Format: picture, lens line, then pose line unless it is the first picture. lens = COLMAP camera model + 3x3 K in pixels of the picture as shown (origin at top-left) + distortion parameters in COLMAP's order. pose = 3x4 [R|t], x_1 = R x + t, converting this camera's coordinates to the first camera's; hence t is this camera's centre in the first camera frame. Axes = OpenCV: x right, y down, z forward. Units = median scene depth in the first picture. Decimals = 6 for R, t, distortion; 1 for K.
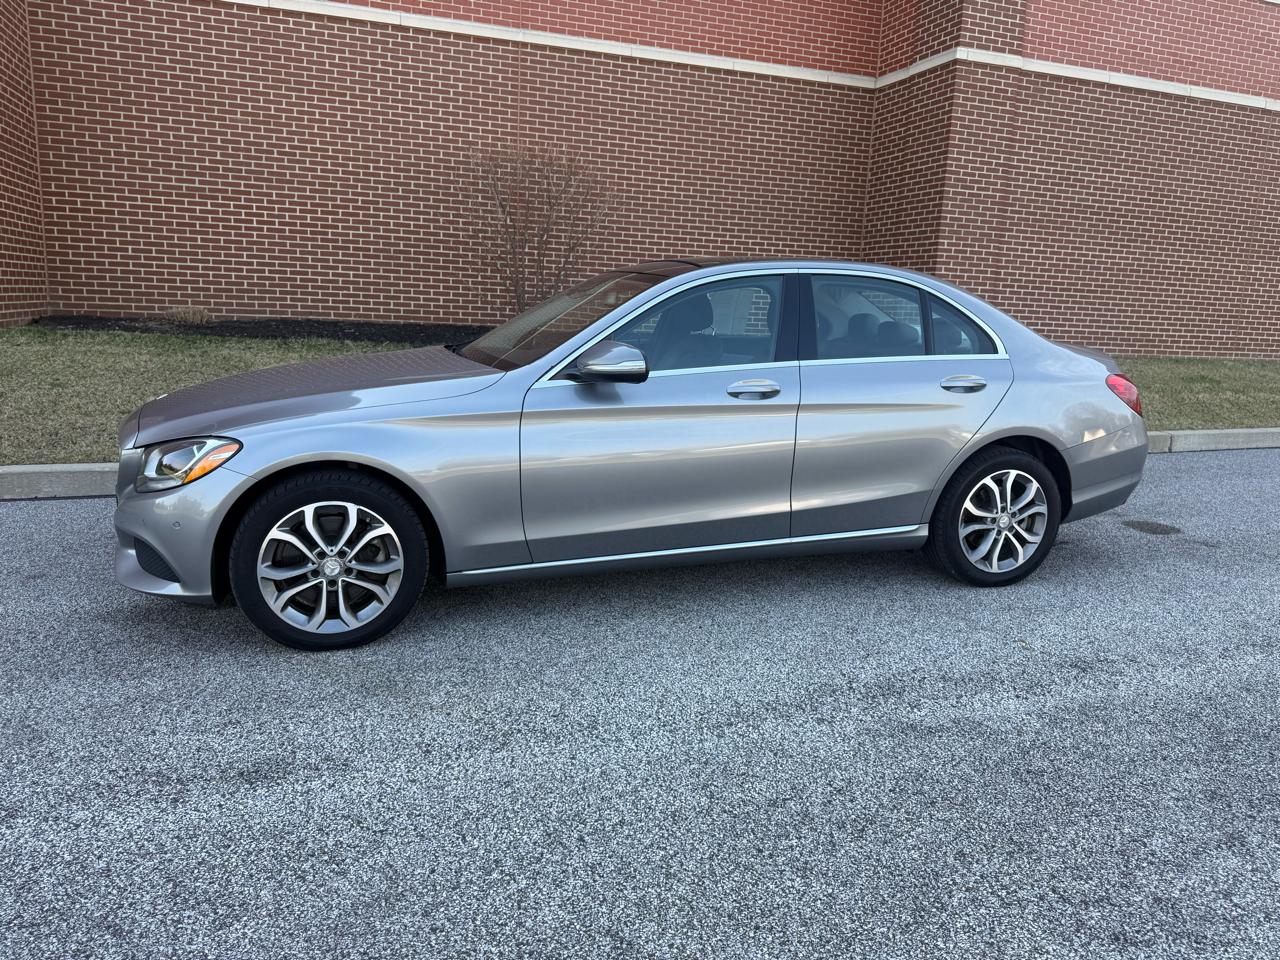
lens RADIAL K [[910.2, 0, 643.1], [0, 910.2, 473.8], [0, 0, 1]] dist [0.022158, -0.029975]
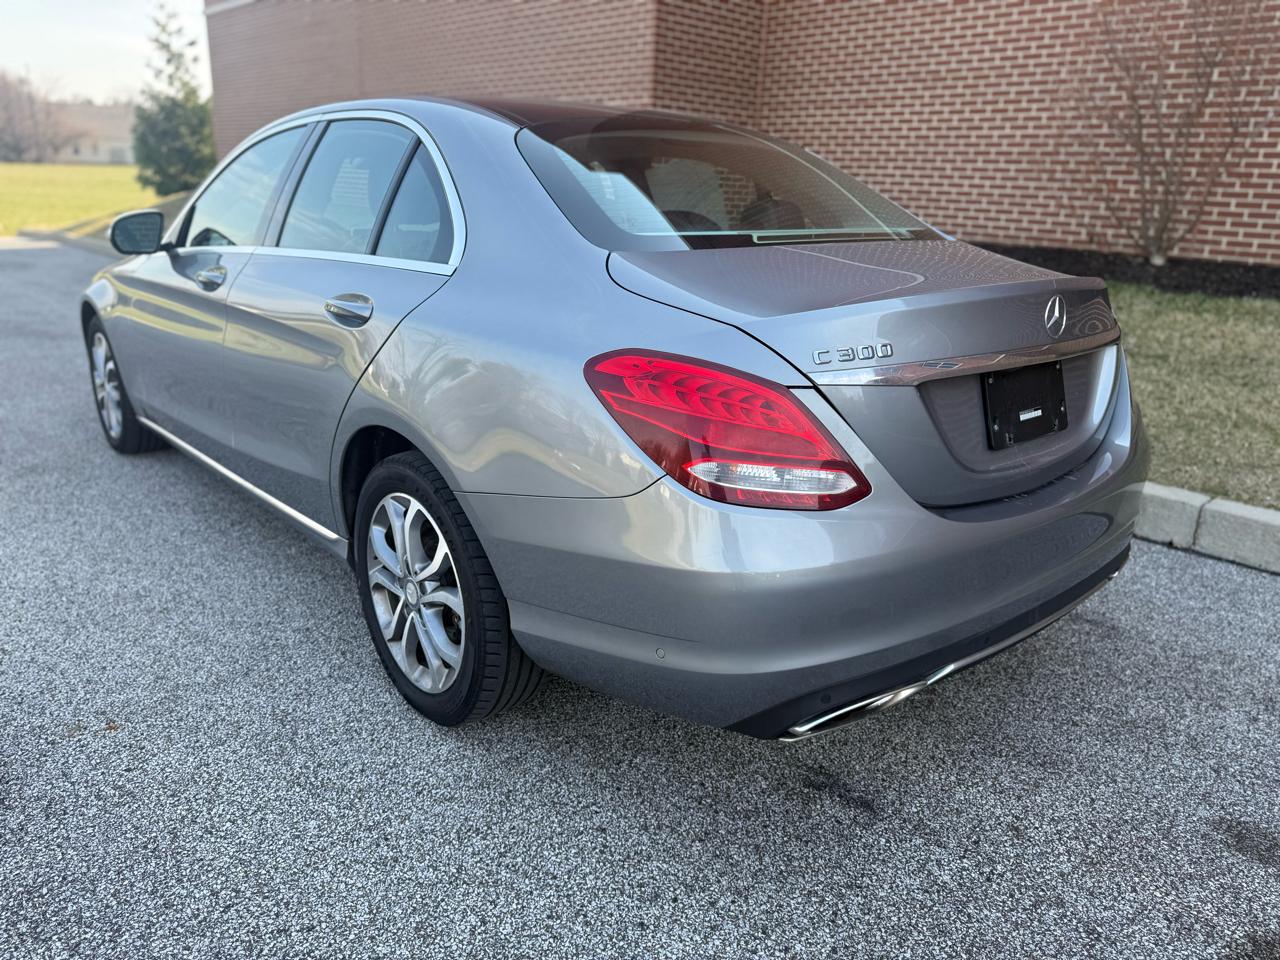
lens RADIAL K [[910.2, 0, 630.0], [0, 910.2, 486.0], [0, 0, 1]] dist [0.022158, -0.029975]
pose [[0.373462, 0.265459, -0.888852, 0.382766], [-0.198666, 0.958837, 0.202888, -0.058430], [0.906123, 0.100814, 0.410827, 0.388030]]
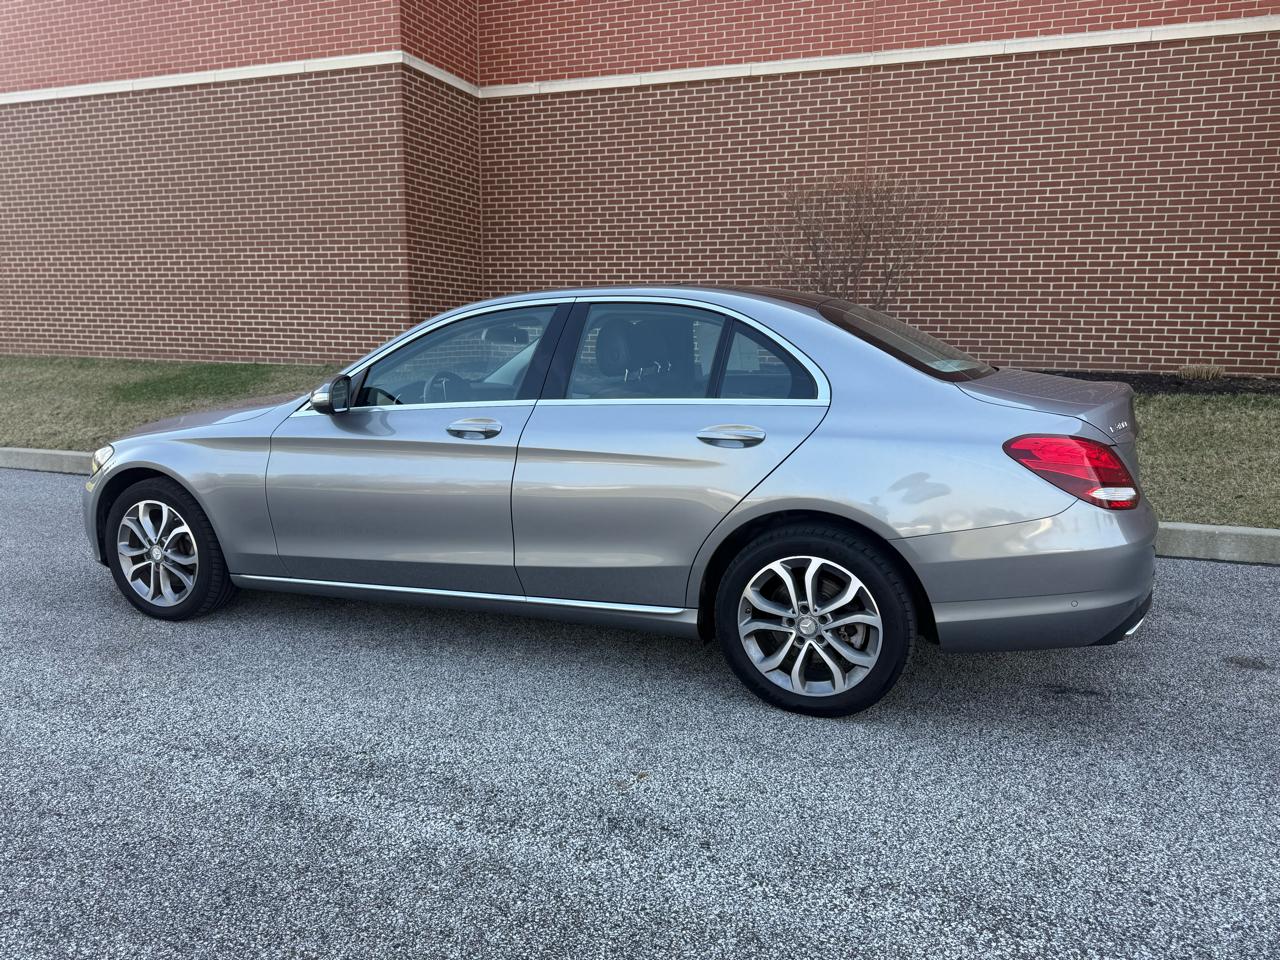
lens RADIAL K [[910.2, 0, 633.0], [0, 910.2, 480.1], [0, 0, 1]] dist [0.022158, -0.029975]
pose [[0.762247, 0.077362, -0.642646, 0.323684], [-0.101820, 0.994802, -0.001015, -0.021443], [0.639227, 0.066208, 0.766163, 0.150267]]
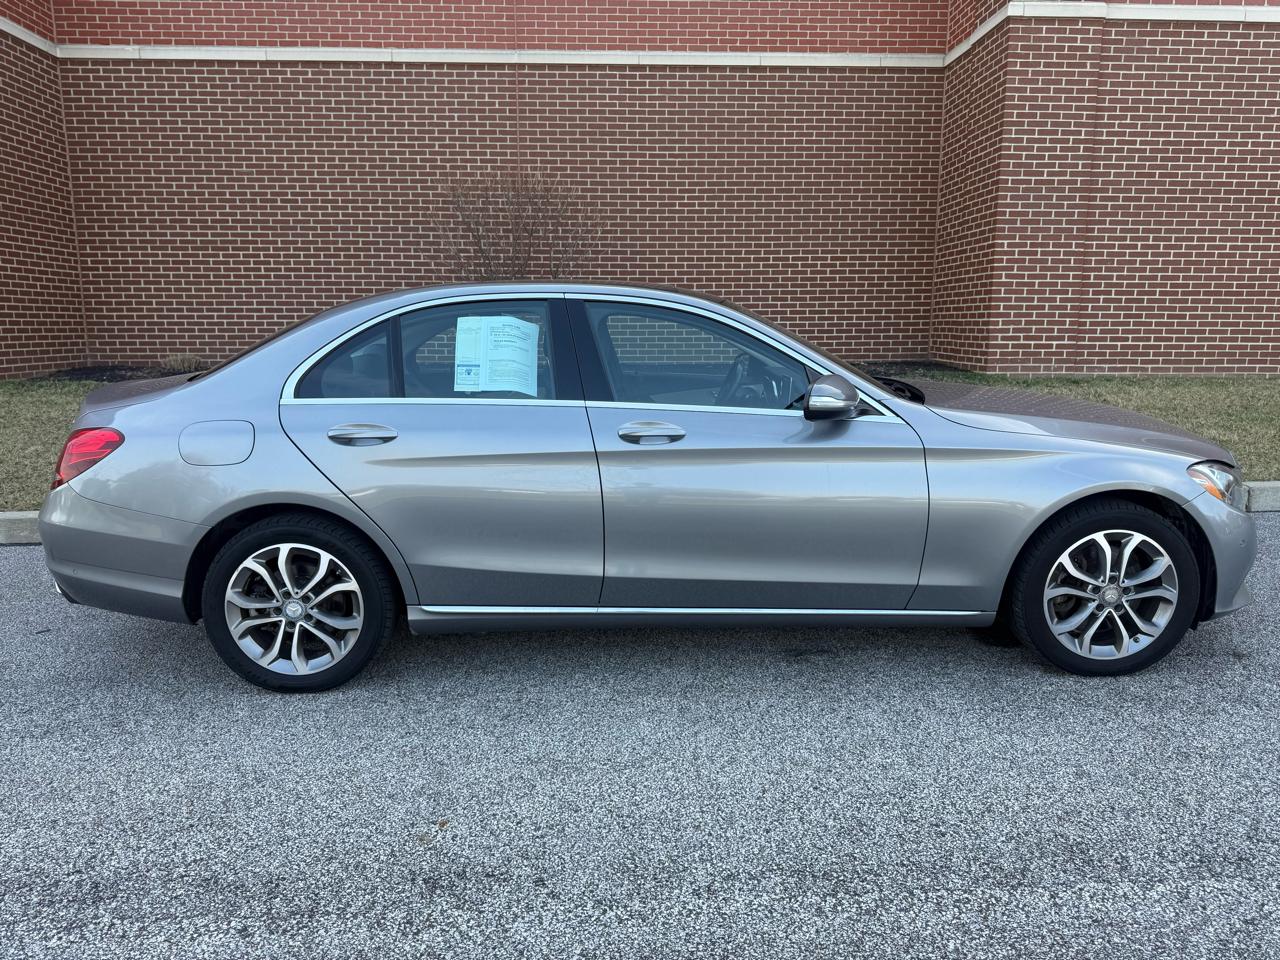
lens RADIAL K [[910.2, 0, 647.4], [0, 910.2, 483.7], [0, 0, 1]] dist [0.022158, -0.029975]
pose [[0.956686, 0.007944, -0.291013, 0.280613], [-0.013746, 0.999745, -0.017900, -0.022106], [0.290797, 0.021125, 0.956552, 0.144067]]
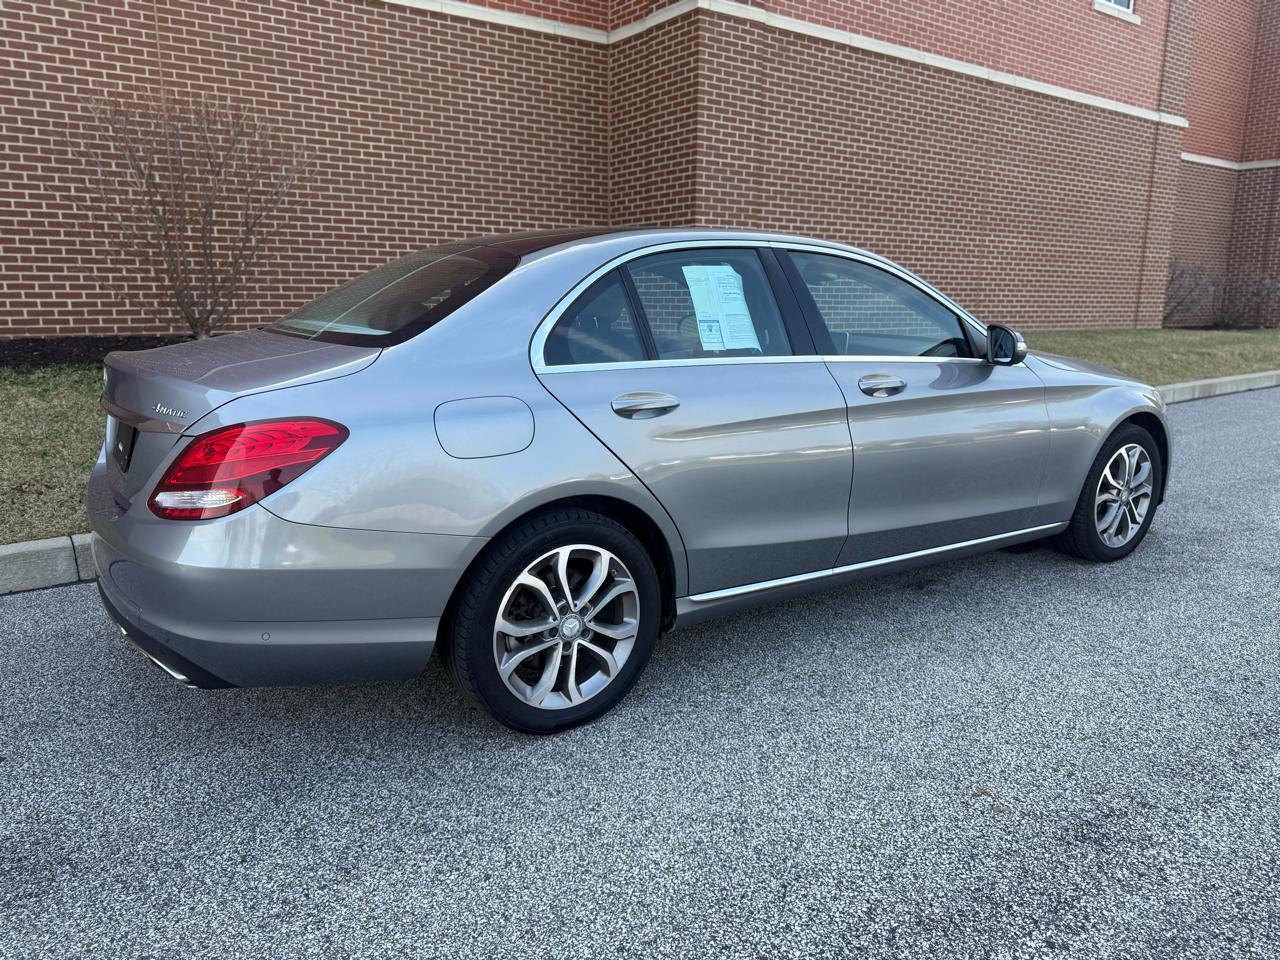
lens RADIAL K [[910.2, 0, 647.6], [0, 910.2, 484.3], [0, 0, 1]] dist [0.022158, -0.029975]
pose [[0.957037, -0.094365, 0.274180, 0.010242], [0.088853, 0.995515, 0.032484, -0.028983], [-0.276016, -0.006727, 0.961130, 0.163939]]
